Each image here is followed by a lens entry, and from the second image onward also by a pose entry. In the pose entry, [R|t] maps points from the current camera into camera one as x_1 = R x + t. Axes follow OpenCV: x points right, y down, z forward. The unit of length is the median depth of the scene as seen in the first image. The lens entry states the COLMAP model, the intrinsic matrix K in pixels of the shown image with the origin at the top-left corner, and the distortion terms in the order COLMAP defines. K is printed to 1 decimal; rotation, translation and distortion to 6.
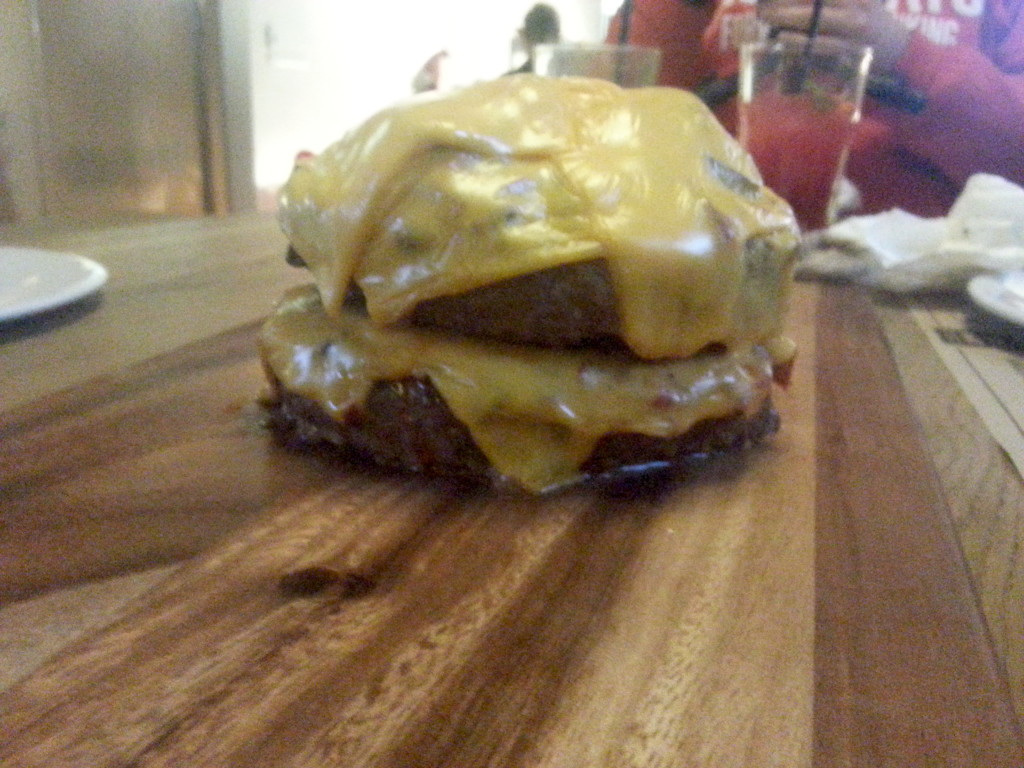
lens RADIAL K [[911.0, 0, 505.0], [0, 911.0, 383.7], [0, 0, 1]] dist [-0.036204, -0.004730]
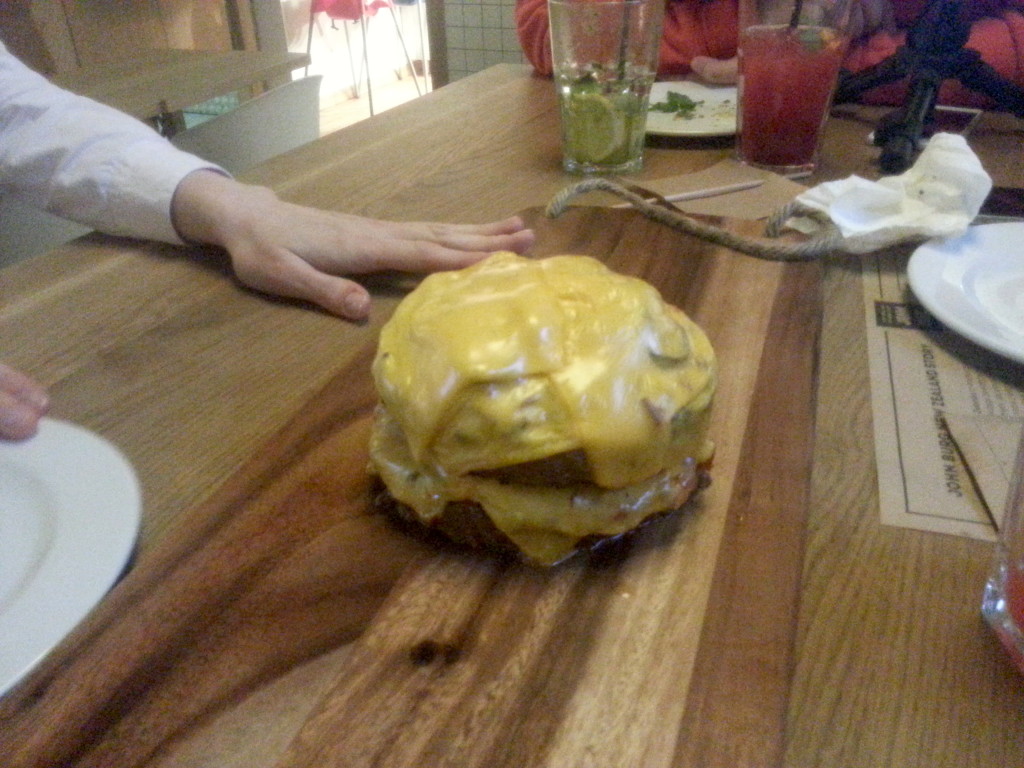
lens RADIAL K [[891.7, 0, 512.0], [0, 891.7, 384.0], [0, 0, 1]] dist [-0.010861, -0.000384]
pose [[0.997756, -0.047338, -0.047361, 0.066728], [0.057044, 0.971295, 0.230937, -0.642923], [0.035070, -0.233120, 0.971815, -0.573552]]
